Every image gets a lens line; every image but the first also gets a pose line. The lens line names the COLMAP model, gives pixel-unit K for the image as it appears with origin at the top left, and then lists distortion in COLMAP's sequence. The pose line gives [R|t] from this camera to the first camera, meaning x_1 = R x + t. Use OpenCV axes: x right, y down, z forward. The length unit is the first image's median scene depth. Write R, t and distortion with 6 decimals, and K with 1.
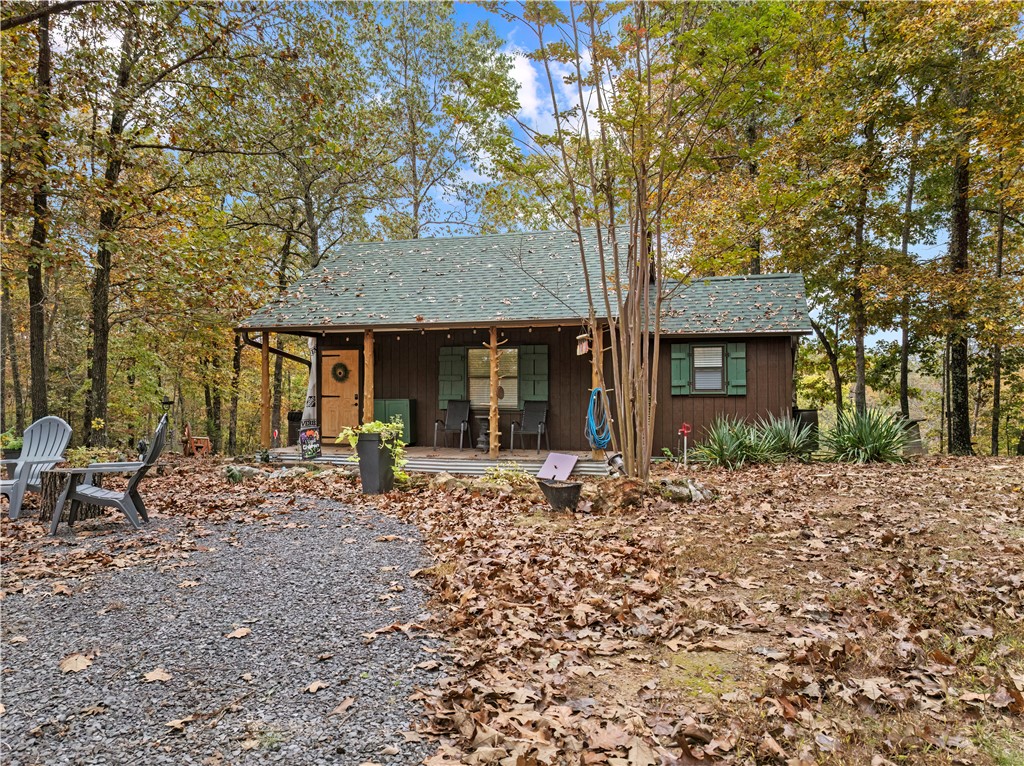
lens RADIAL K [[724.8, 0, 515.0], [0, 724.8, 379.3], [0, 0, 1]] dist [-0.002759, -0.000332]
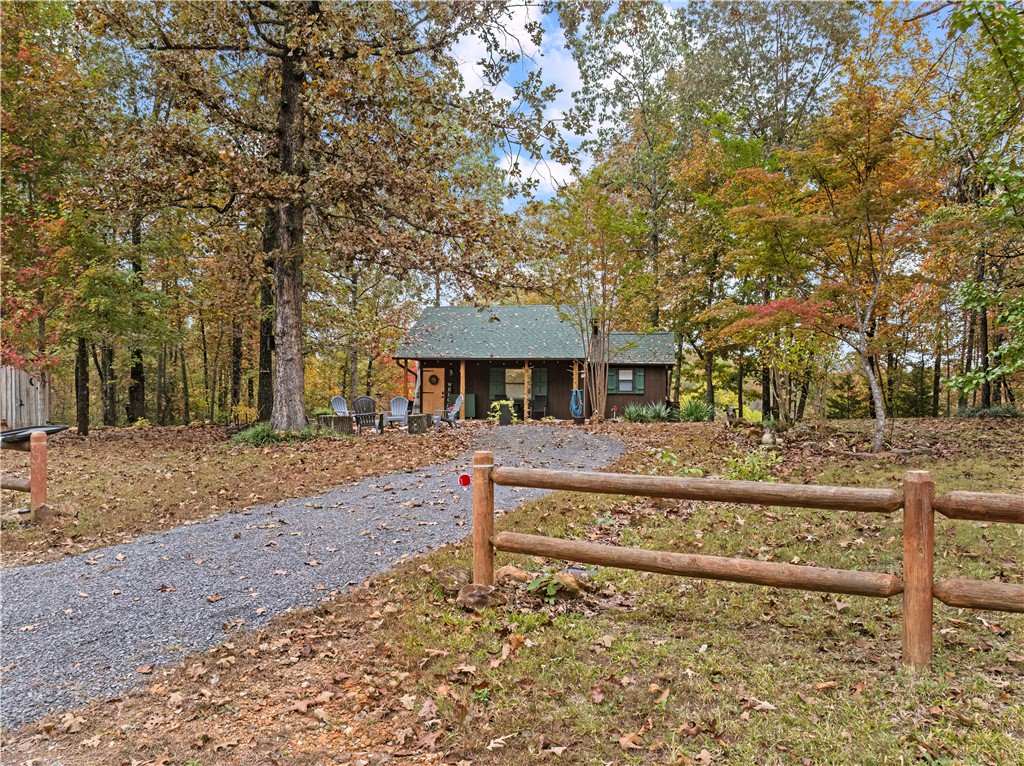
lens RADIAL K [[724.8, 0, 509.8], [0, 724.8, 383.6], [0, 0, 1]] dist [-0.002759, -0.000332]
pose [[0.995358, 0.011881, 0.095502, -0.243882], [-0.011816, 0.999929, -0.001246, -0.000309], [-0.095510, 0.000111, 0.995428, -0.965401]]
